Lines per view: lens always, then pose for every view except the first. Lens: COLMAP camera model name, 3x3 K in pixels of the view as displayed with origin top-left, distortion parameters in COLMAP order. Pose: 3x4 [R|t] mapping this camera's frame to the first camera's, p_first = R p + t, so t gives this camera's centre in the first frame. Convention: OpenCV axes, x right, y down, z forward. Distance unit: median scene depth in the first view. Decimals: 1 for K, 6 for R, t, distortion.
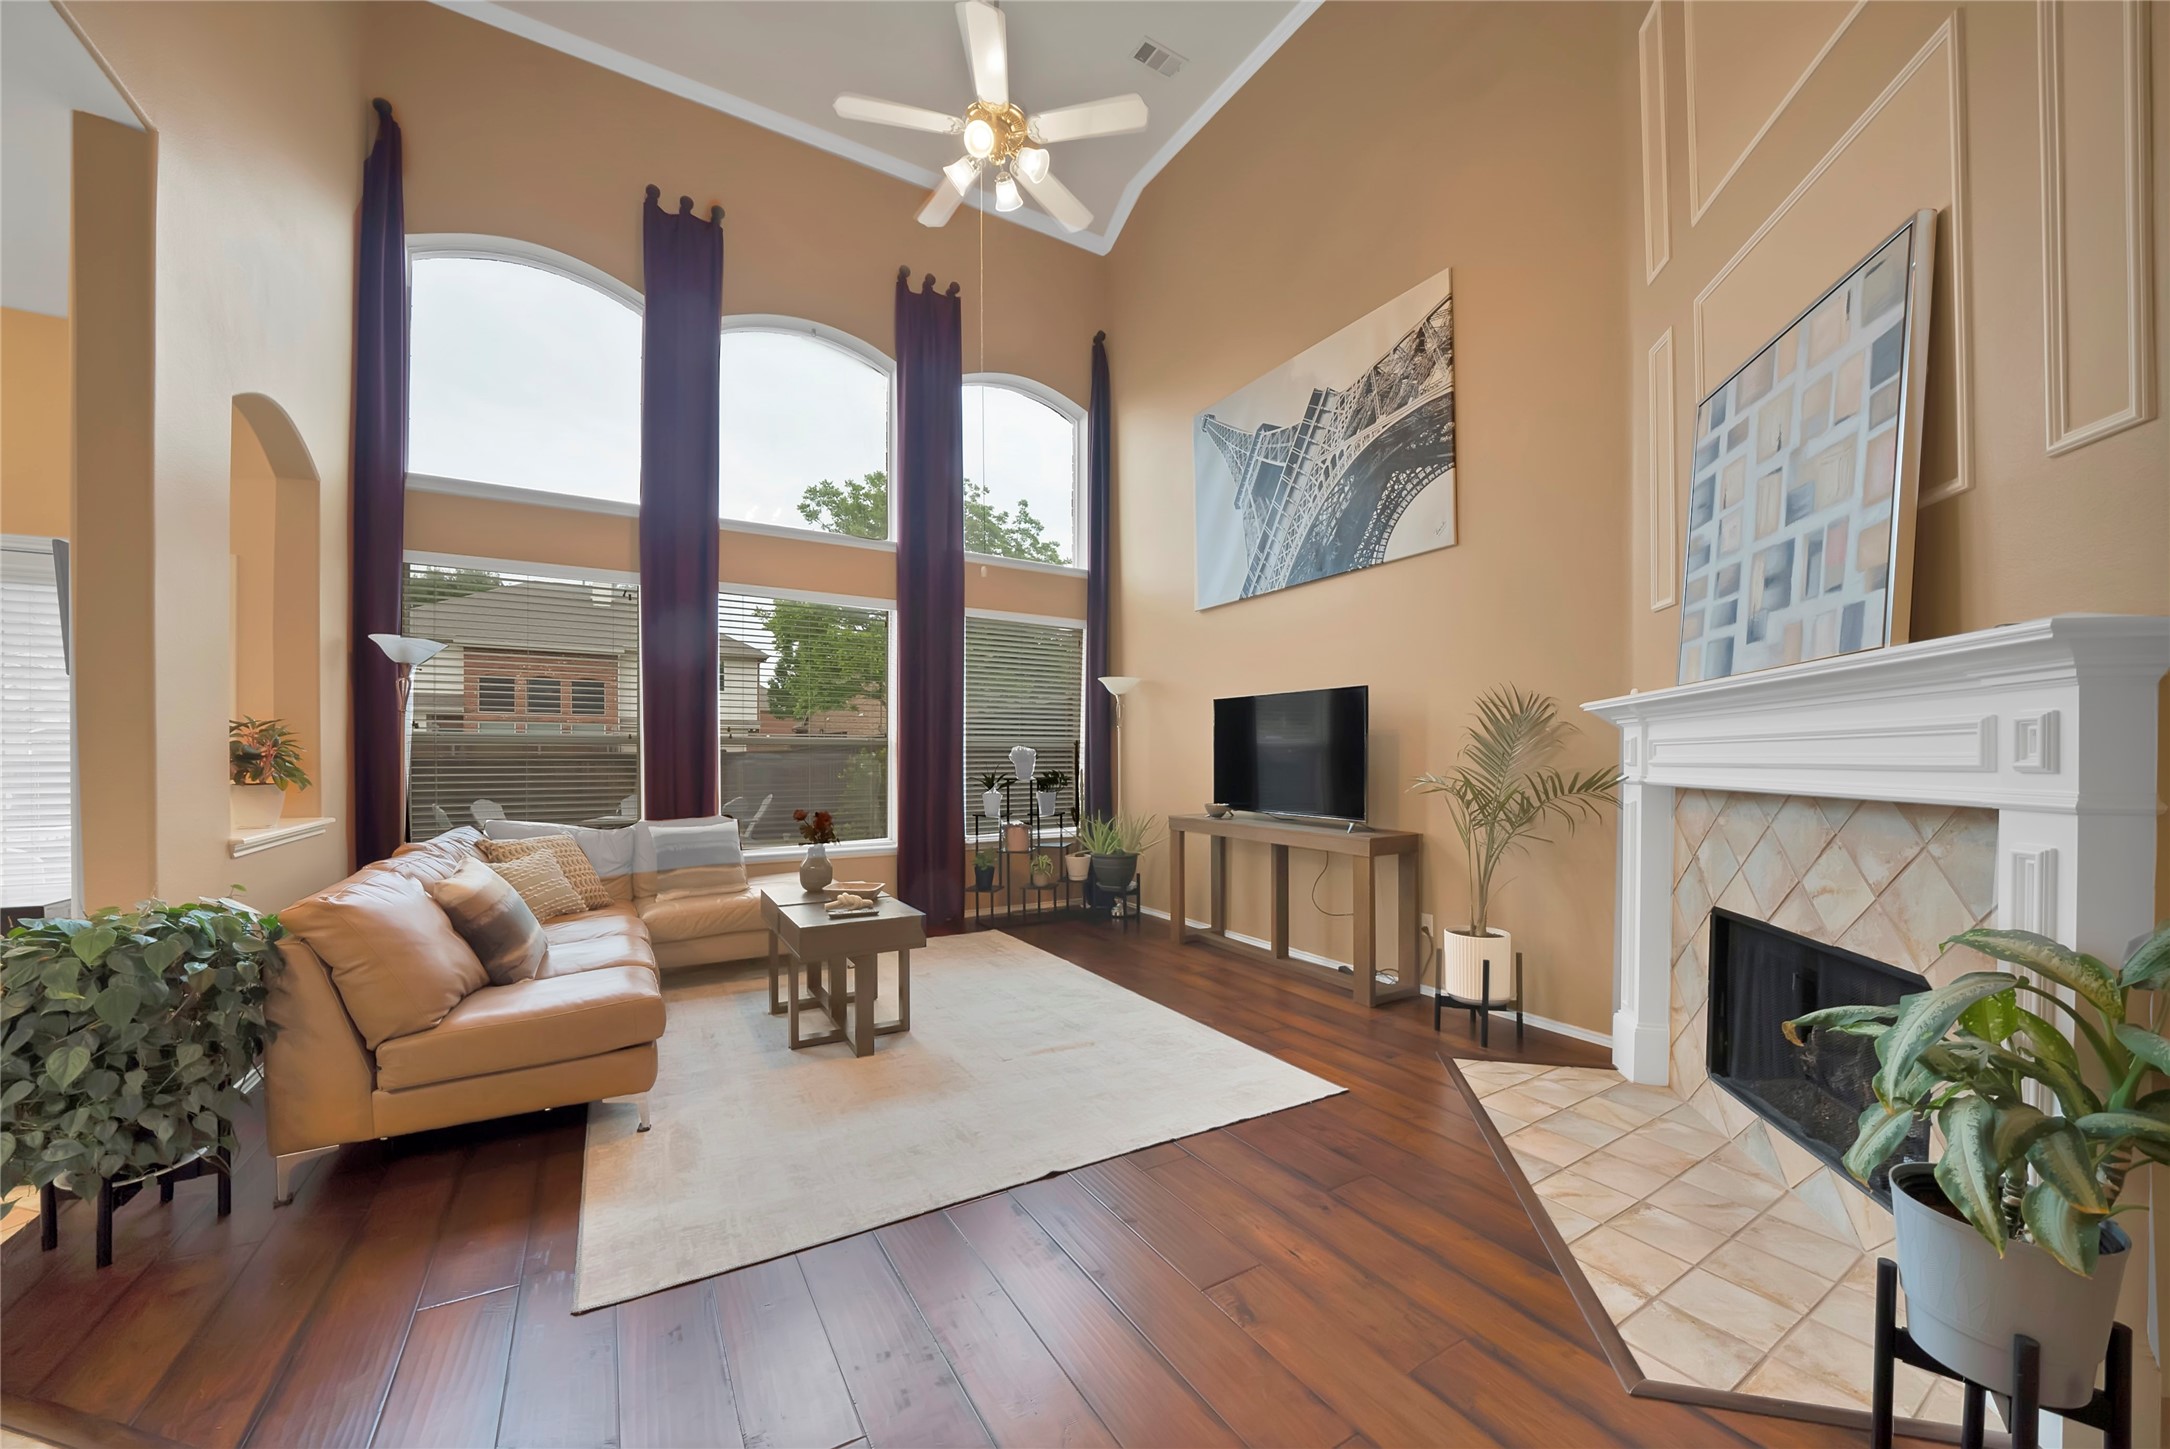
lens RADIAL K [[772.3, 0, 1075.0], [0, 772.3, 755.6], [0, 0, 1]] dist [-0.018151, 0.000437]
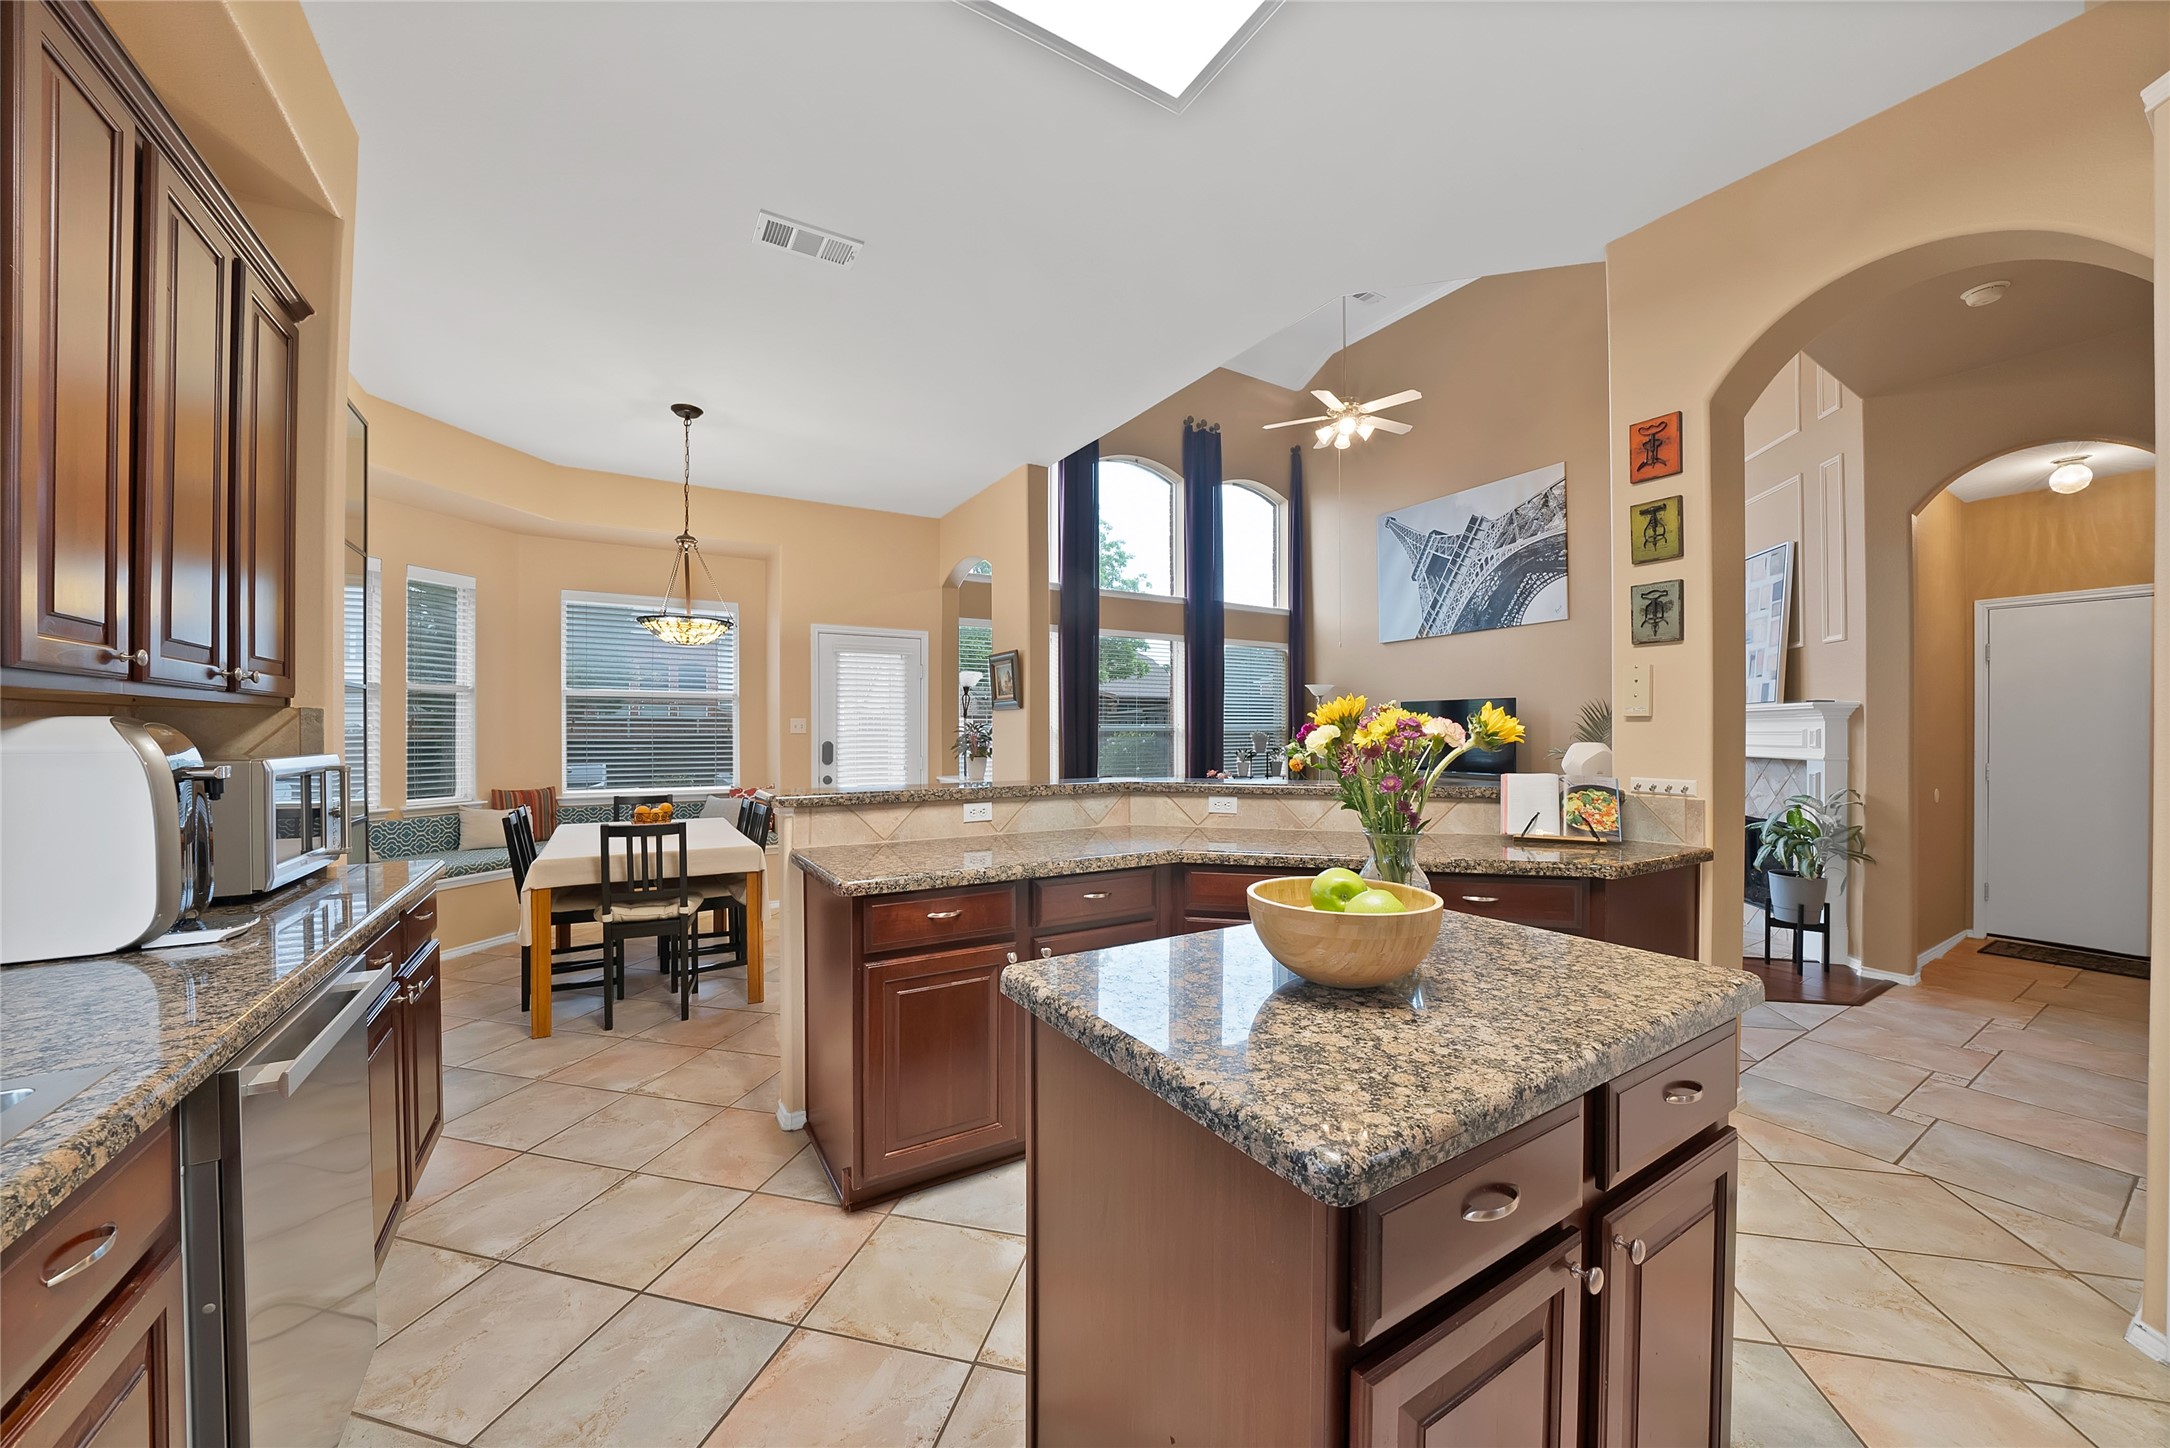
lens RADIAL K [[772.3, 0, 1096.2], [0, 772.3, 732.4], [0, 0, 1]] dist [-0.018151, 0.000437]
pose [[0.999703, -0.004982, 0.023870, -0.557433], [0.004933, 0.999986, 0.002078, -0.019678], [-0.023880, -0.001960, 0.999713, -0.651492]]
